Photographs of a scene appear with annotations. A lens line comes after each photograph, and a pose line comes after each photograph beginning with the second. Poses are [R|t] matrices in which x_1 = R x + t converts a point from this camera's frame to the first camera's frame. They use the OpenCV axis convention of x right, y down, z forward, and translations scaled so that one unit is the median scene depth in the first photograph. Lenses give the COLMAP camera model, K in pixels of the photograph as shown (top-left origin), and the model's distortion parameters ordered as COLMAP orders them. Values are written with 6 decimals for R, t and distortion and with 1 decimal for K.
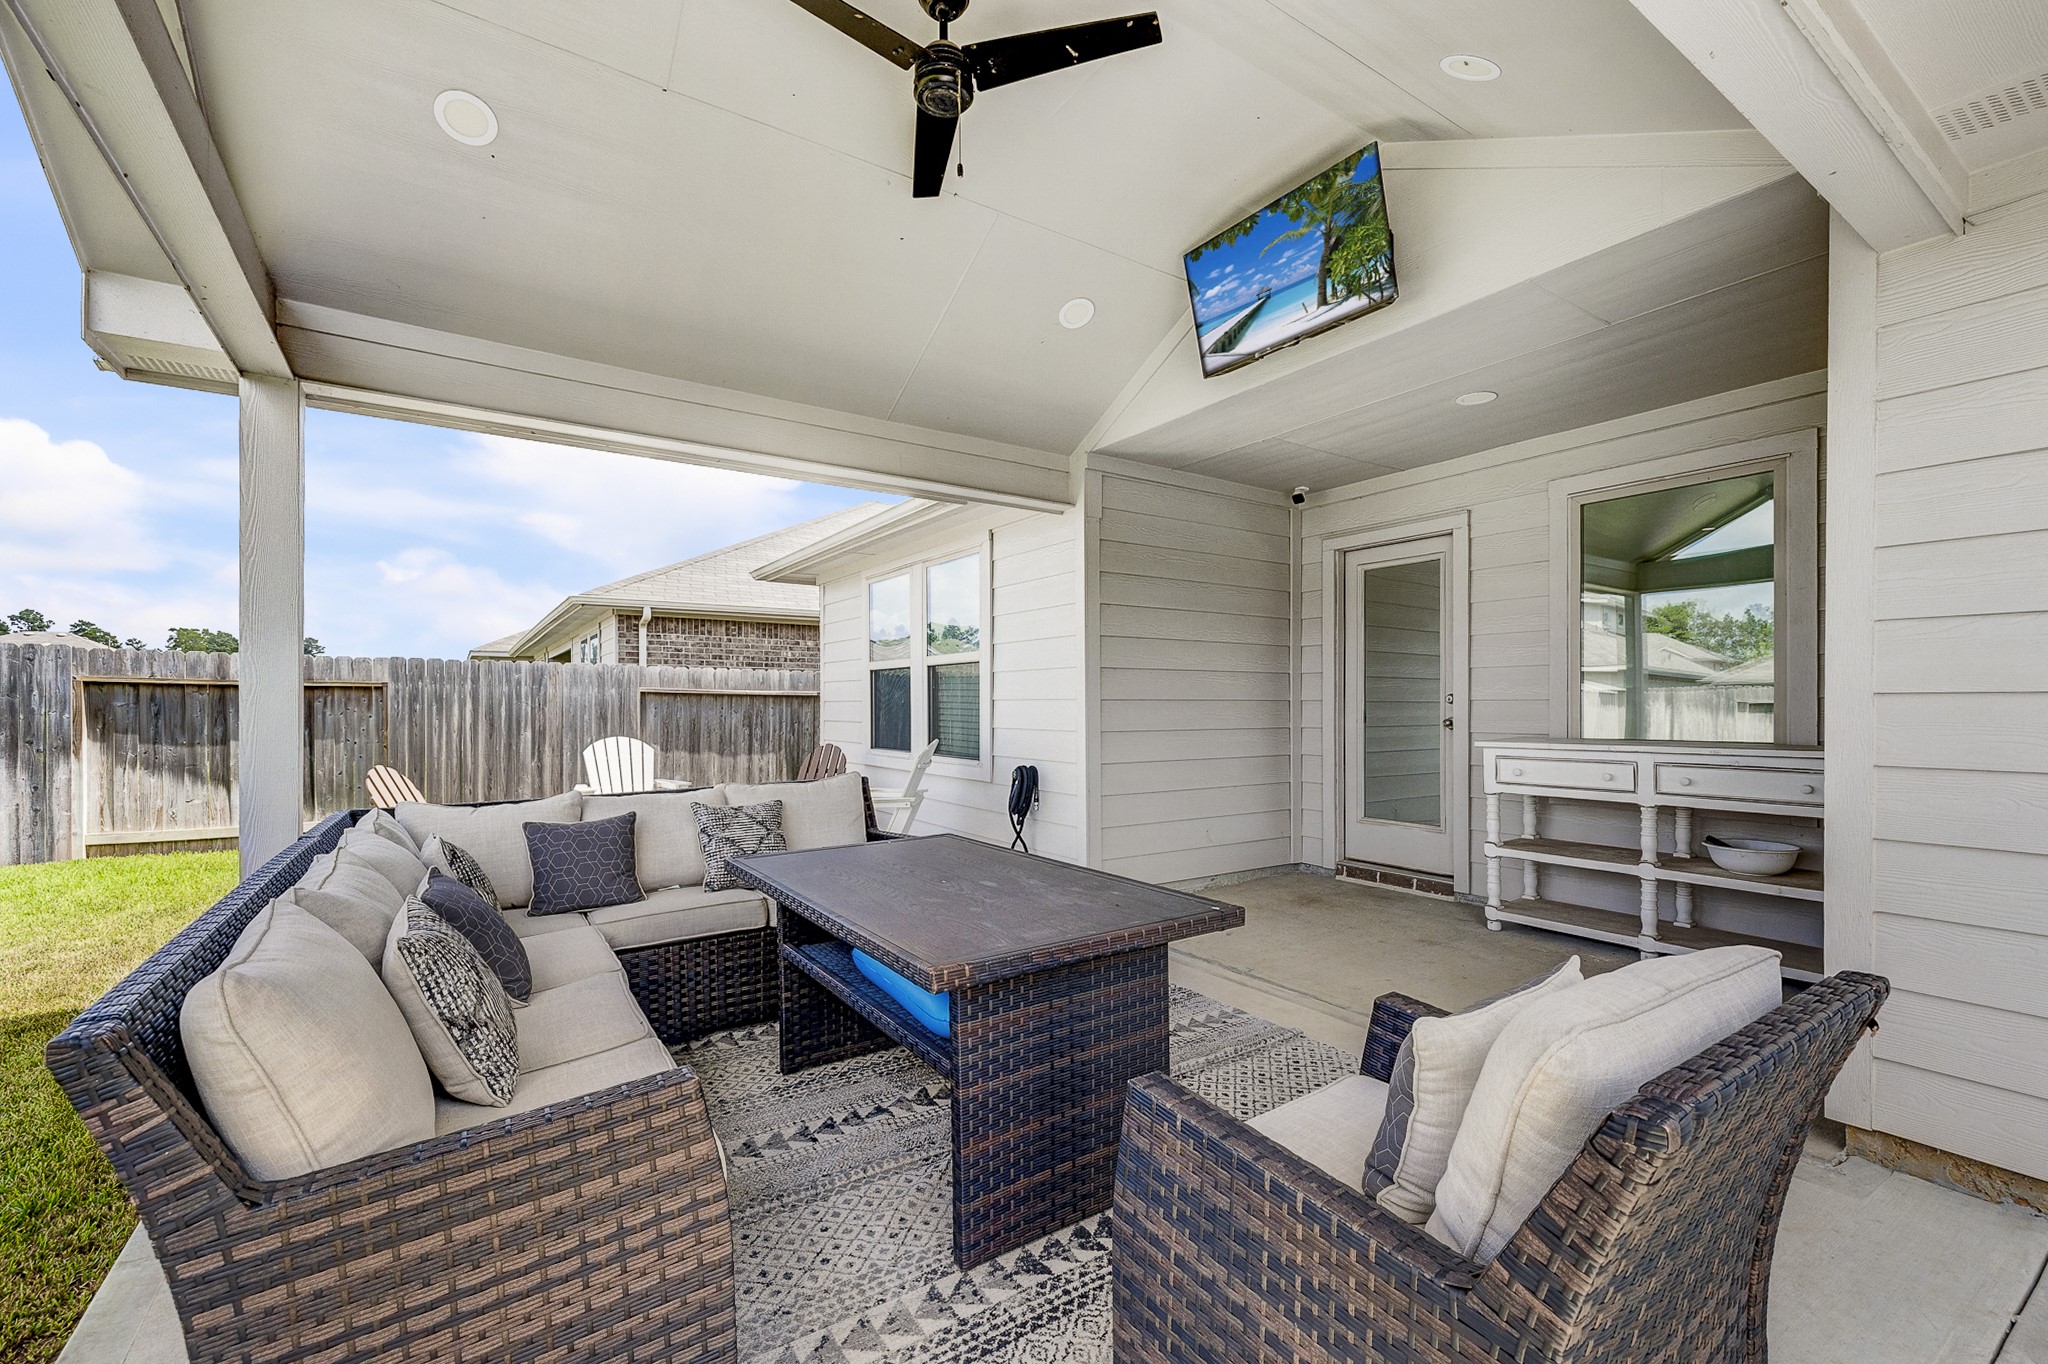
lens RADIAL K [[873.5, 0, 1025.1], [0, 873.5, 711.9], [0, 0, 1]] dist [0.002285, 0.000501]
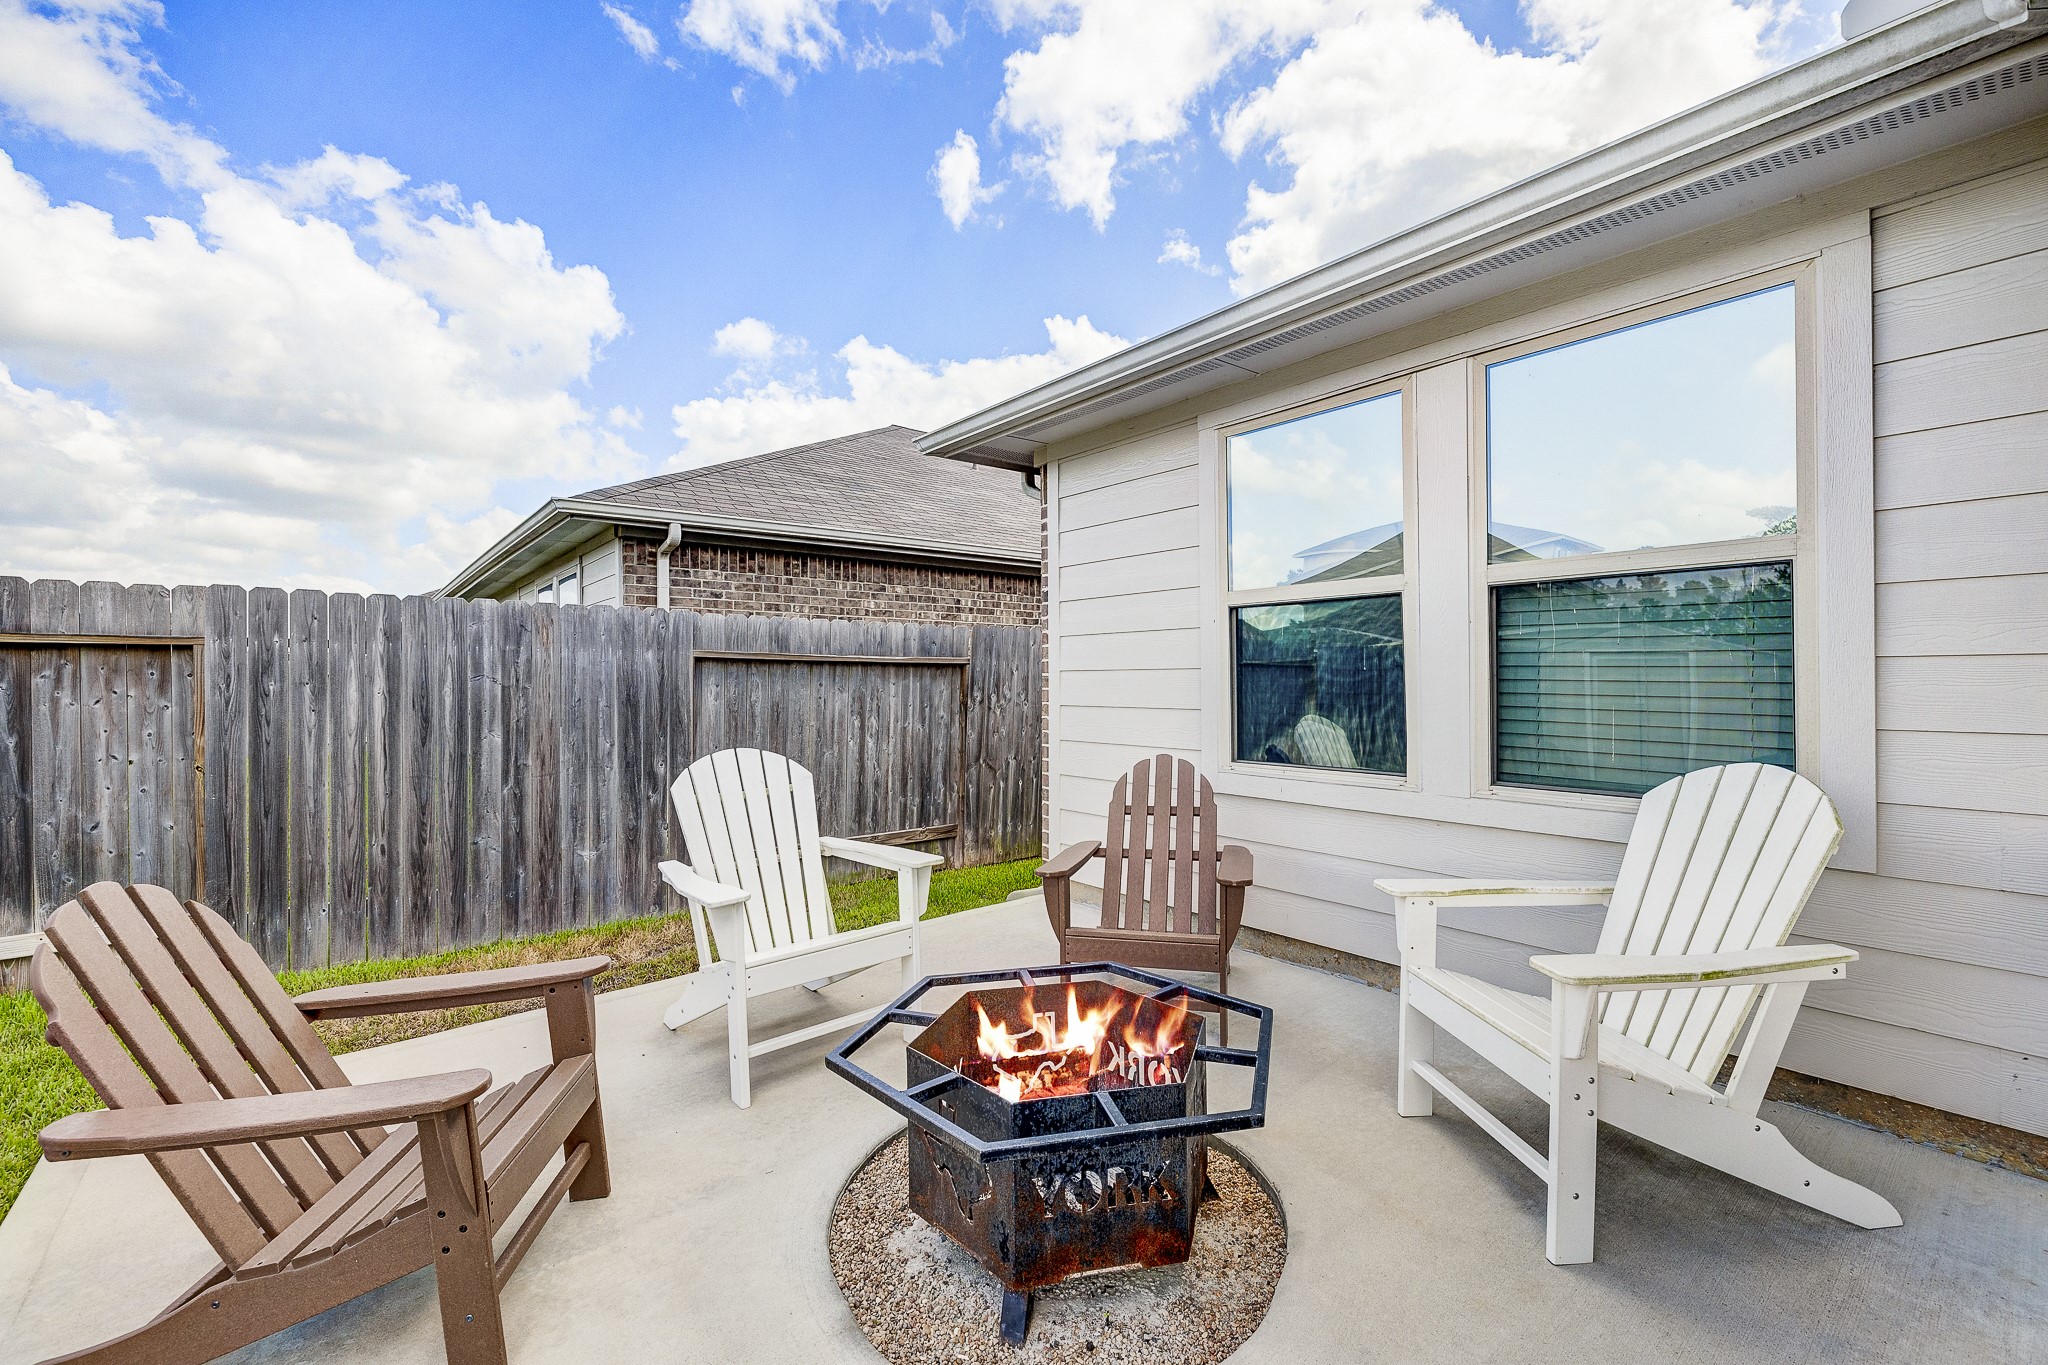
lens RADIAL K [[873.5, 0, 1020.9], [0, 873.5, 672.2], [0, 0, 1]] dist [0.002285, 0.000501]
pose [[0.995747, -0.006221, 0.091916, -0.322587], [0.007840, 0.999820, -0.017269, -0.001947], [-0.091792, 0.017916, 0.995617, 0.474978]]
